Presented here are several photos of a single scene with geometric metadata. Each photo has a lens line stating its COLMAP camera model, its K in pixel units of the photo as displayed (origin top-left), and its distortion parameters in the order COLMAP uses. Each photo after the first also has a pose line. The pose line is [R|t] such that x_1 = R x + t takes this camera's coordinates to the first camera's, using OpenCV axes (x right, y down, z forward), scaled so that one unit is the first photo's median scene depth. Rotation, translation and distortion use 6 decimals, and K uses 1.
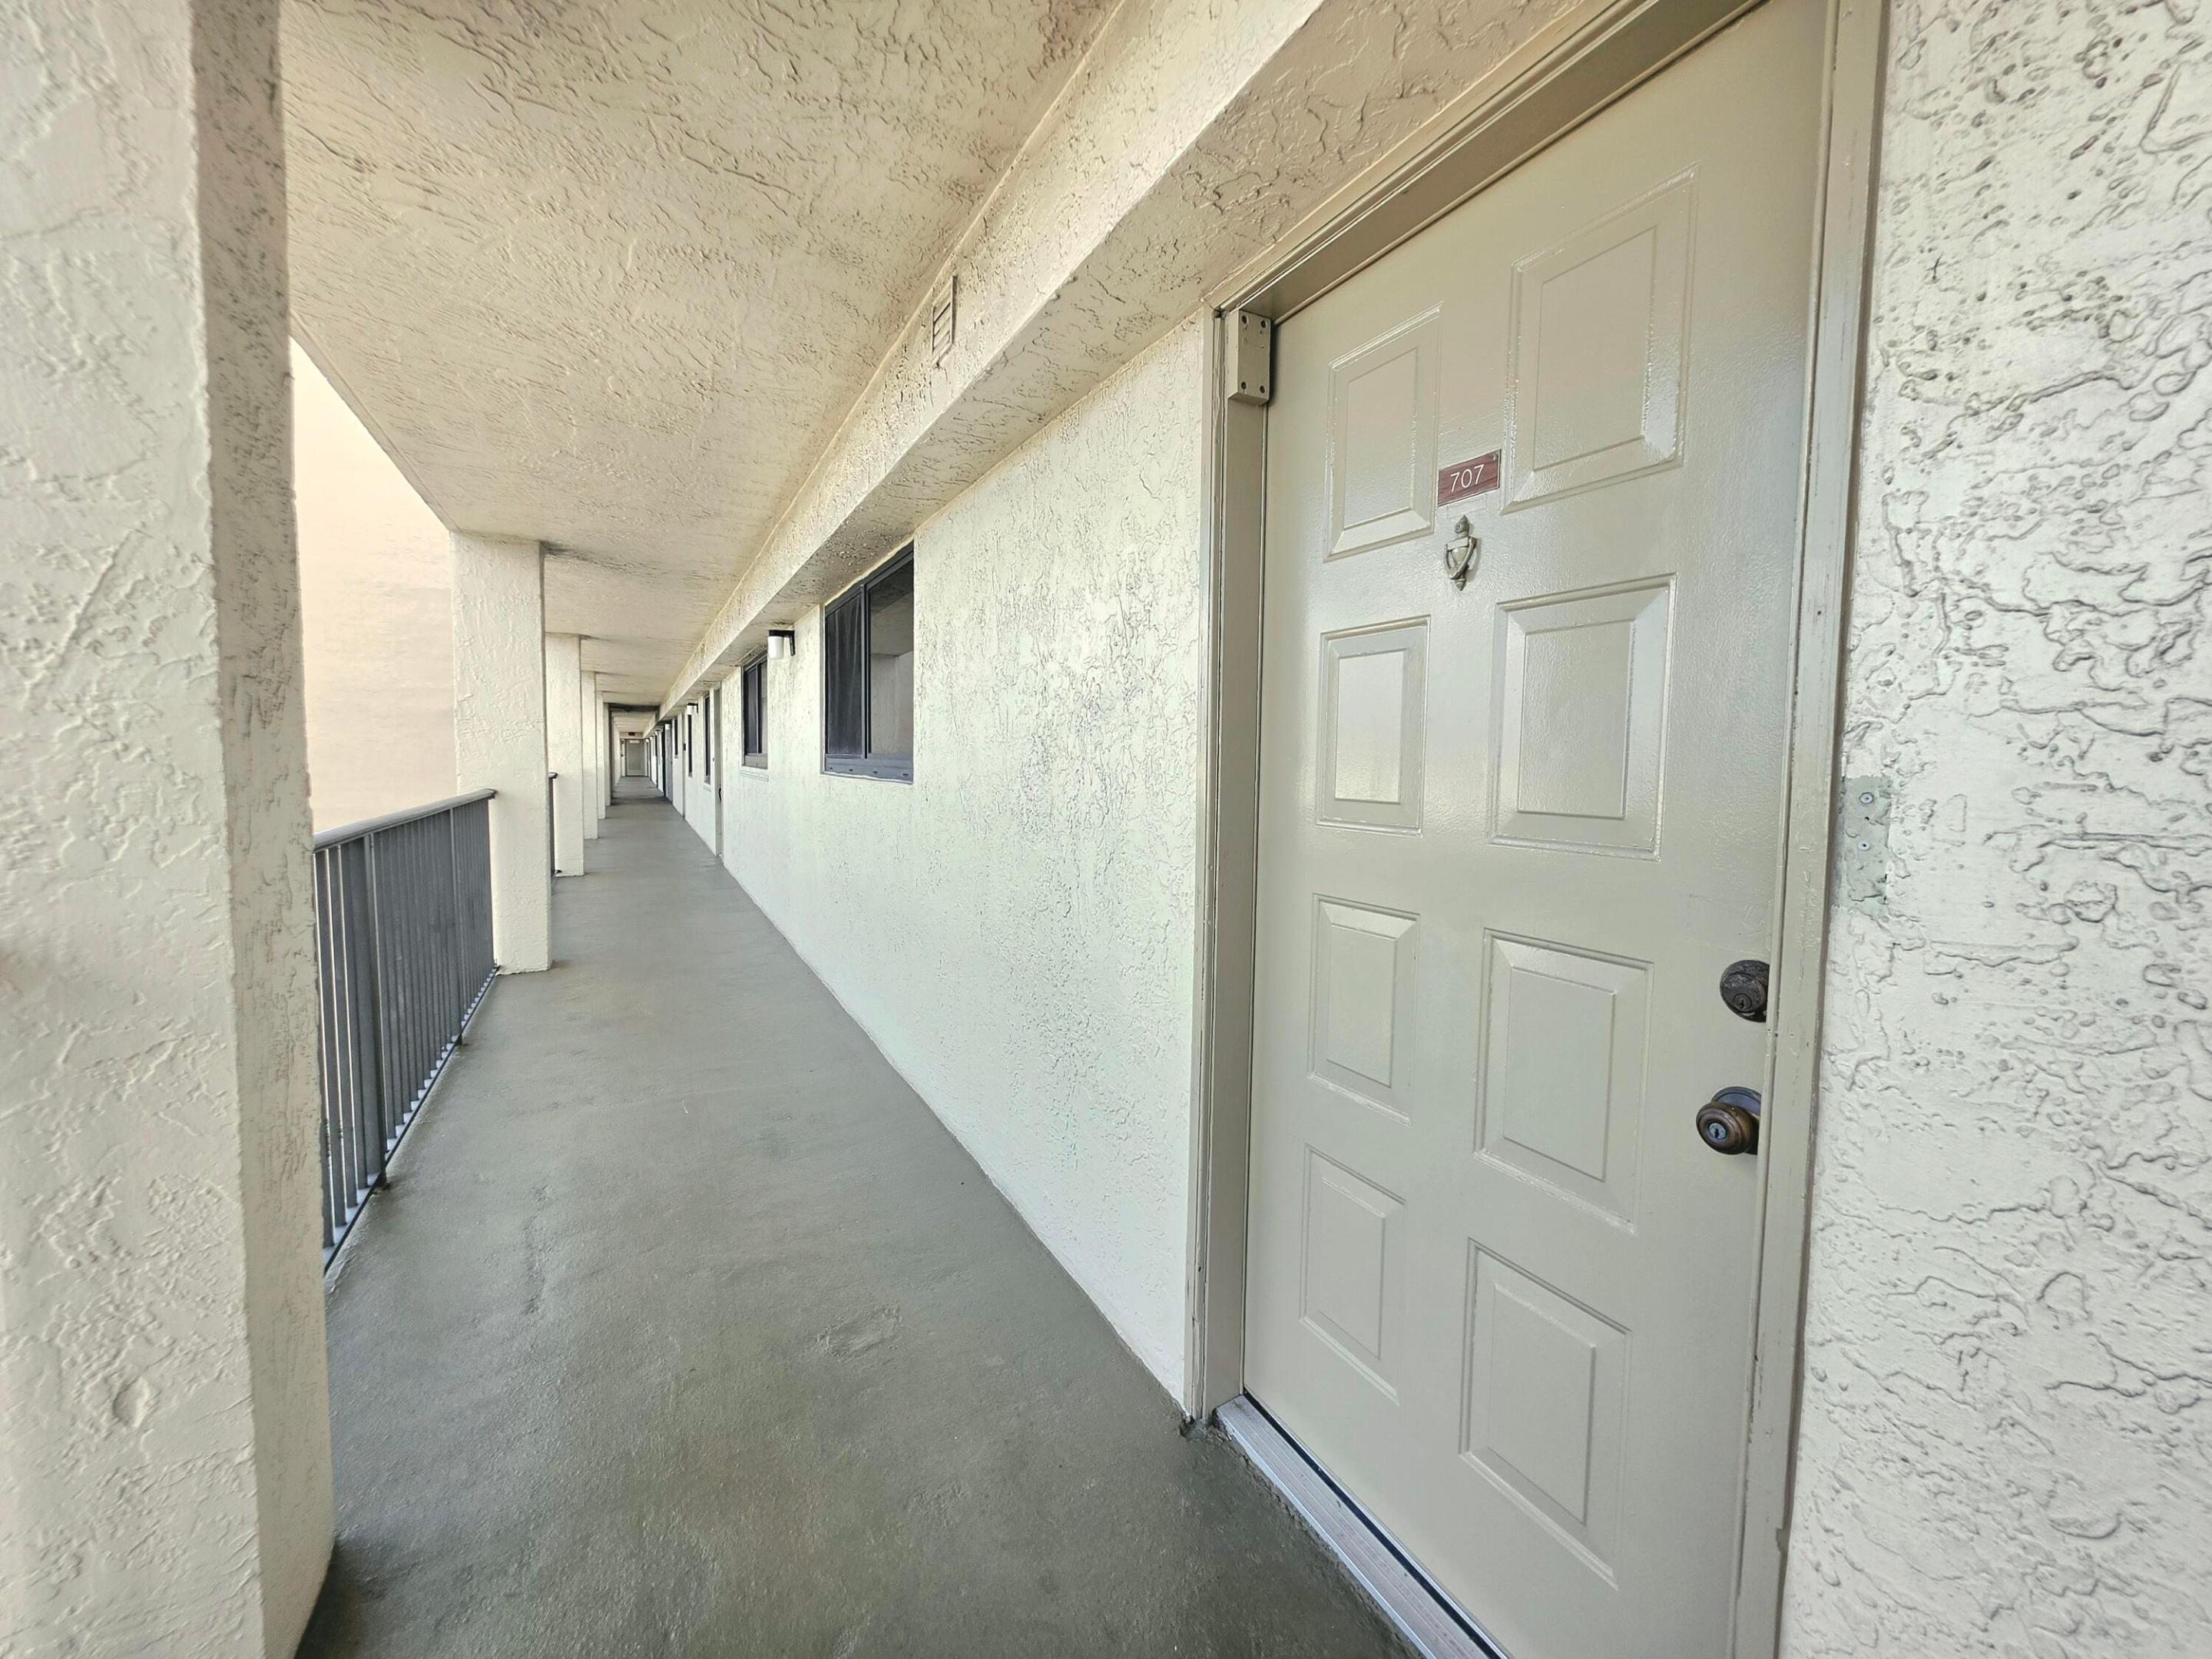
lens RADIAL K [[871.1, 0, 1100.8], [0, 871.1, 822.3], [0, 0, 1]] dist [-0.002653, 0.000466]
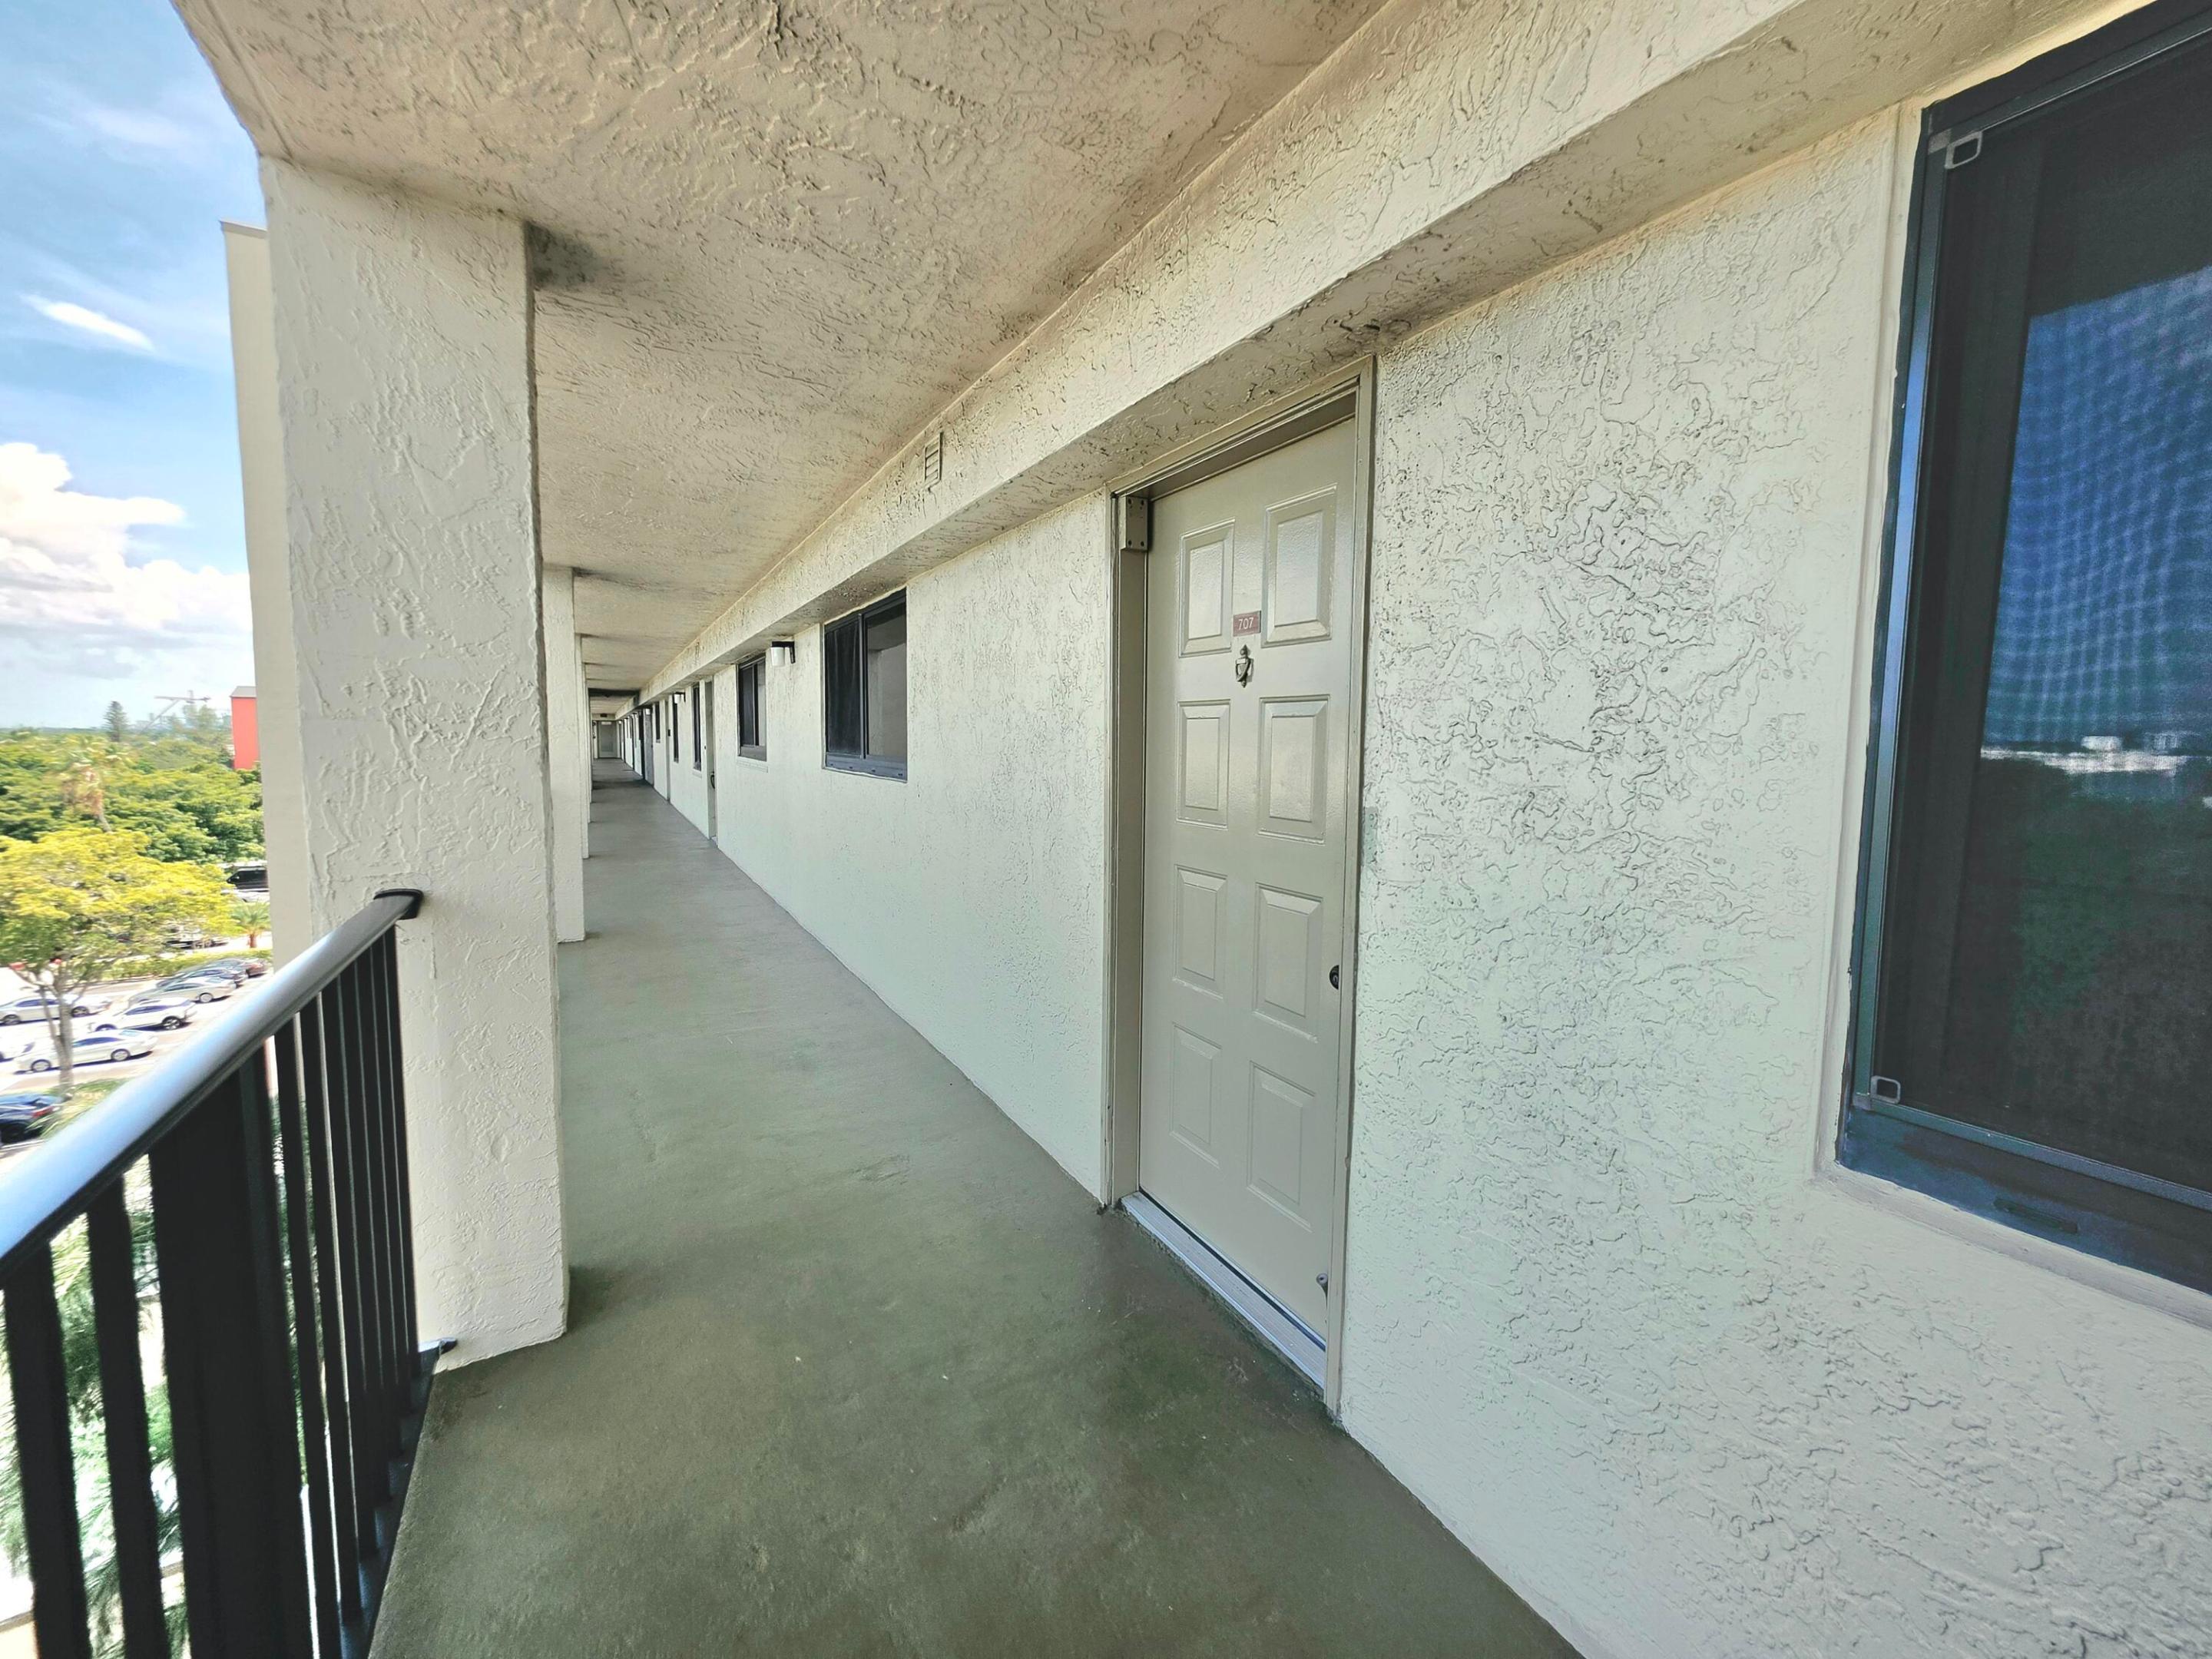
lens RADIAL K [[871.1, 0, 1114.3], [0, 871.1, 823.6], [0, 0, 1]] dist [-0.002653, 0.000466]
pose [[0.999142, -0.005897, 0.040988, 0.068365], [0.004833, 0.999650, 0.026020, -0.035112], [-0.041127, -0.025799, 0.998821, -0.584105]]
